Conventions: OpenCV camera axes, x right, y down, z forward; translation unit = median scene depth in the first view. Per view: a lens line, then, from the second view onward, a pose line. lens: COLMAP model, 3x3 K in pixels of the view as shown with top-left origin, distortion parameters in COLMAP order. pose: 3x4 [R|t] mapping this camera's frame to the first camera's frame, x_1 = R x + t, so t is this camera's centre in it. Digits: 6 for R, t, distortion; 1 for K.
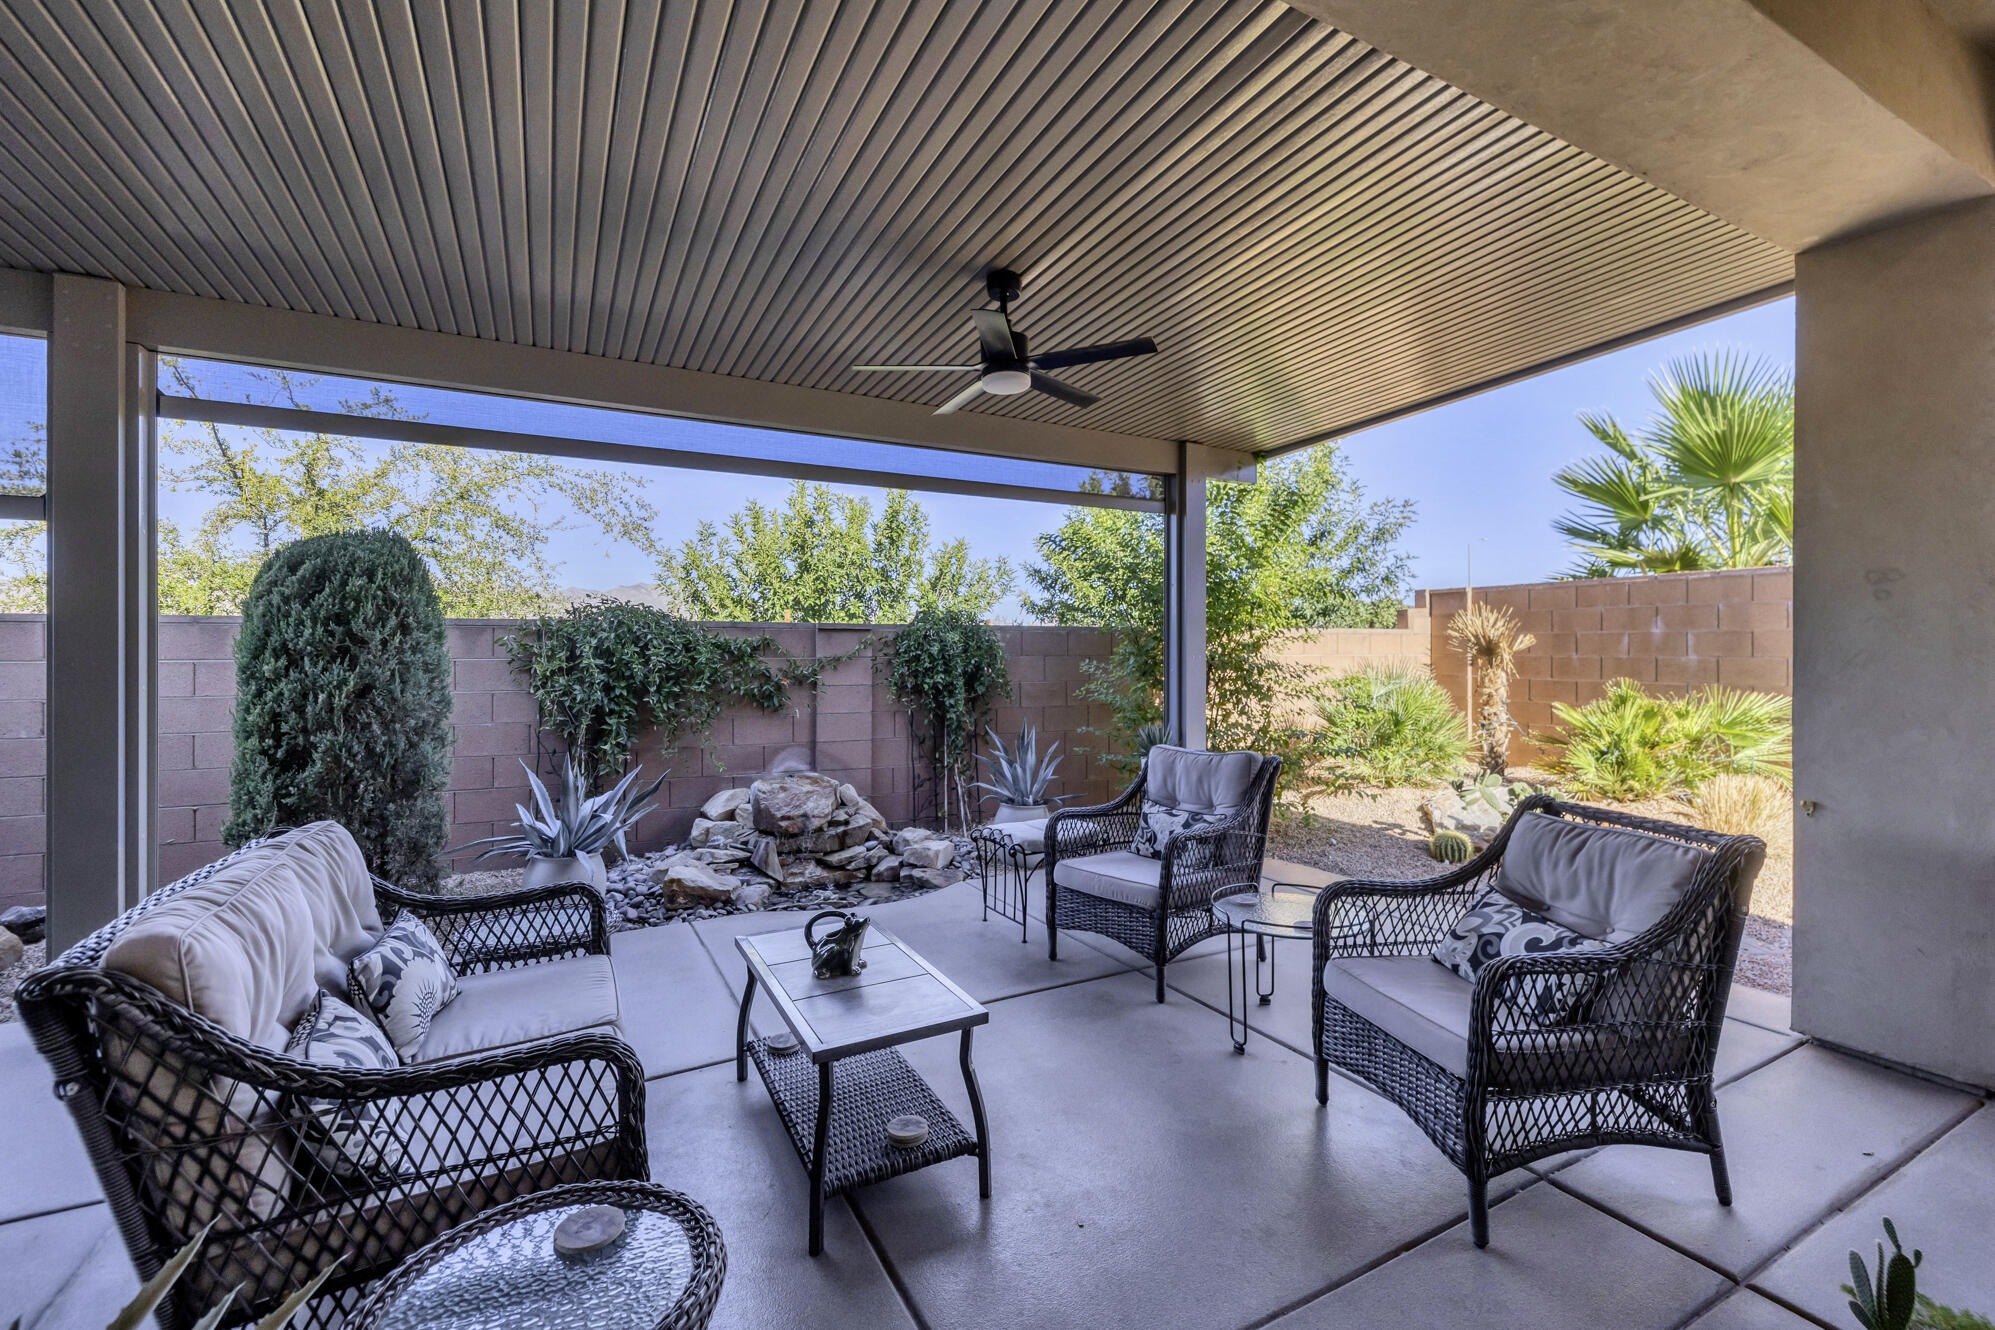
lens RADIAL K [[856.5, 0, 995.6], [0, 856.5, 654.8], [0, 0, 1]] dist [0.001821, -0.000030]
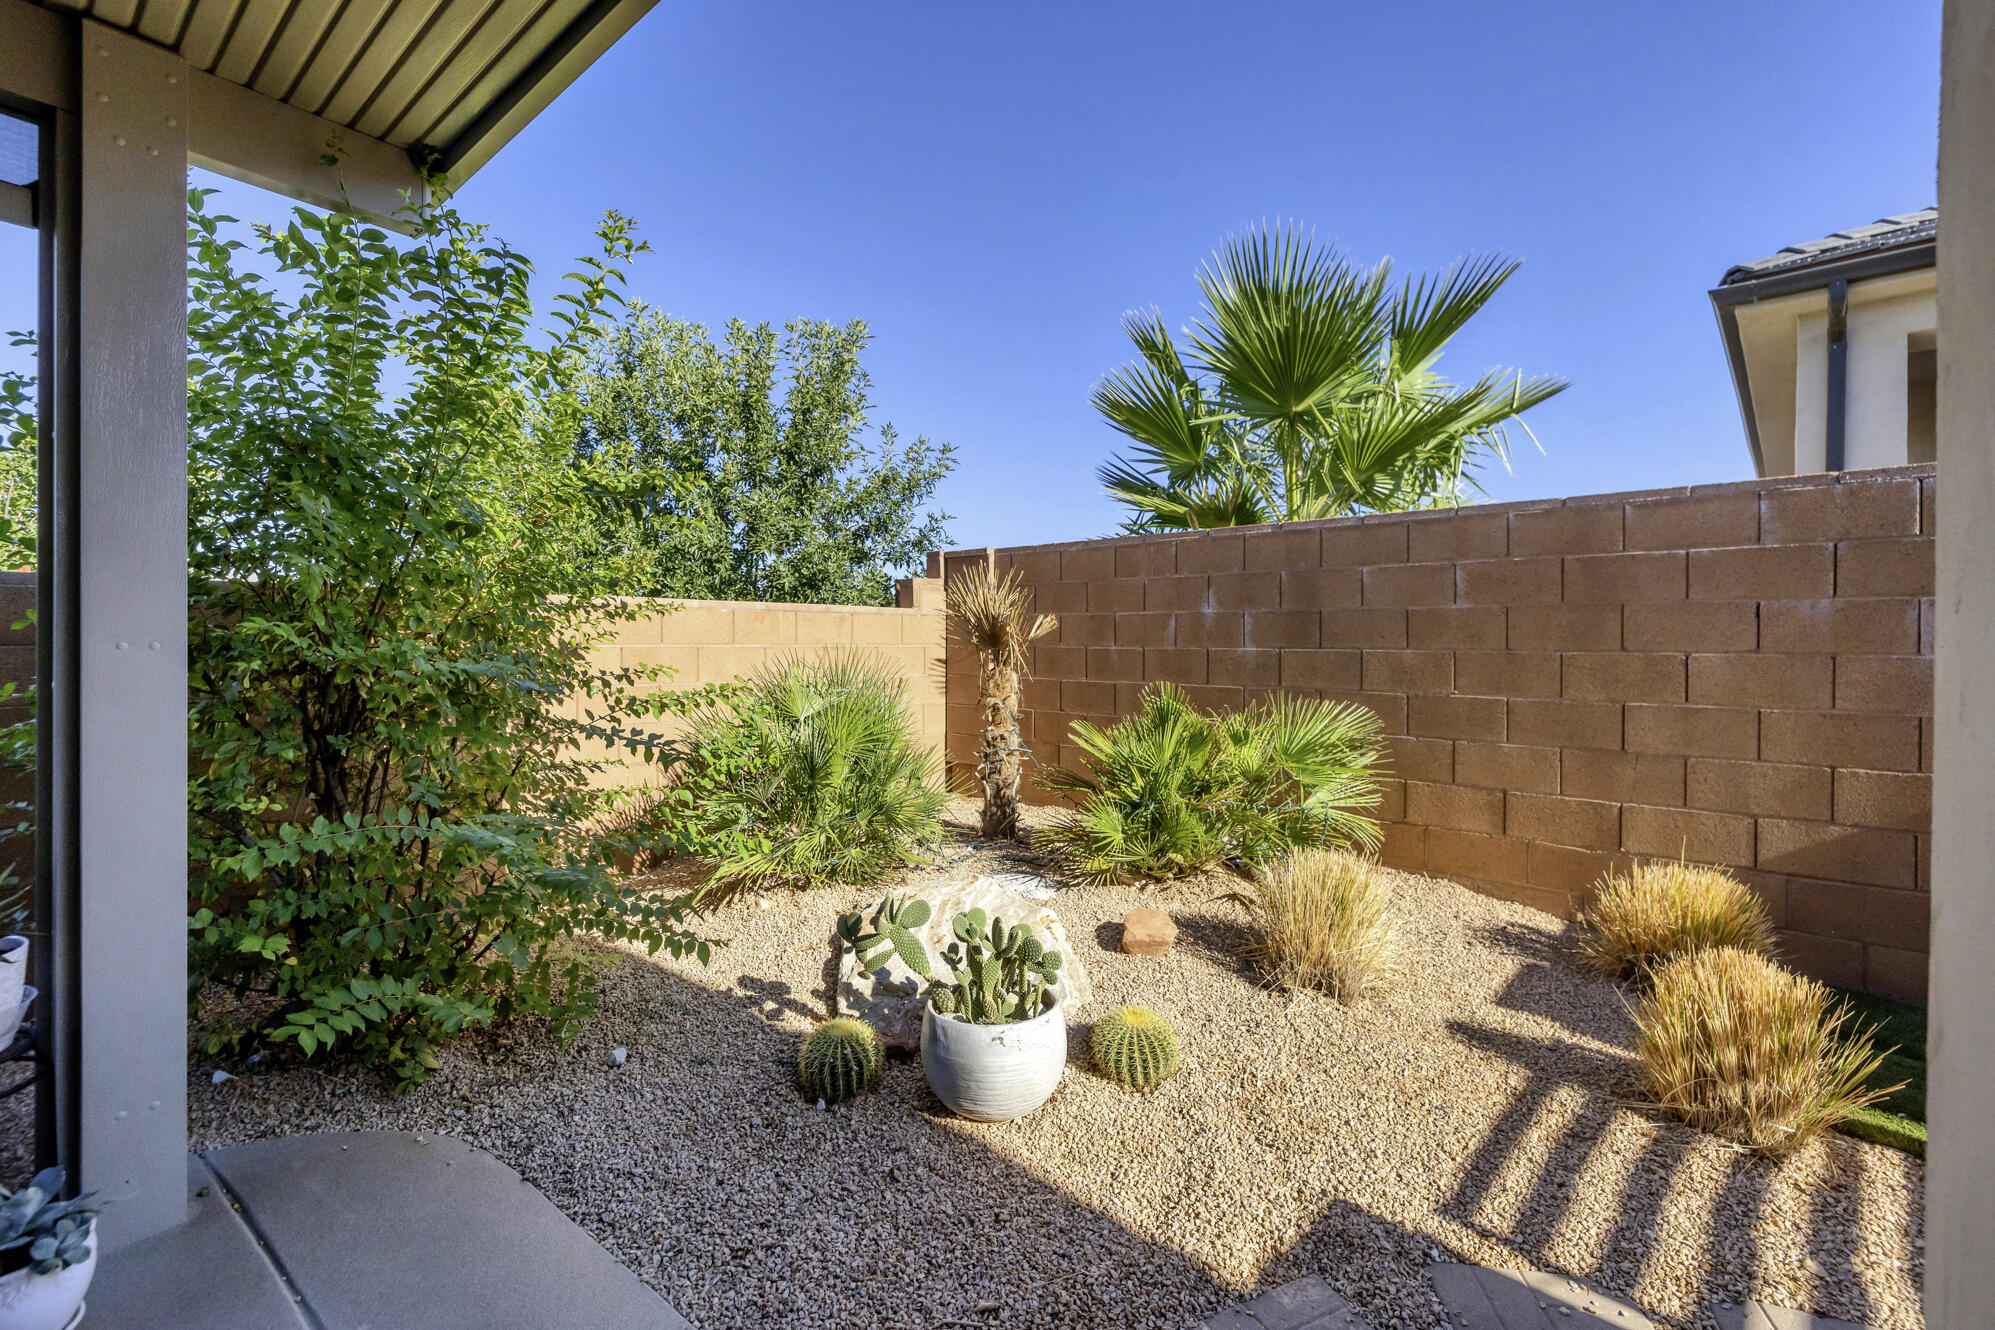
lens RADIAL K [[856.5, 0, 997.0], [0, 856.5, 654.2], [0, 0, 1]] dist [0.001821, -0.000030]
pose [[0.917481, -0.001549, 0.397777, 0.329871], [-0.002142, 0.999959, 0.008835, 0.001376], [-0.397774, -0.008958, 0.917440, 0.420904]]
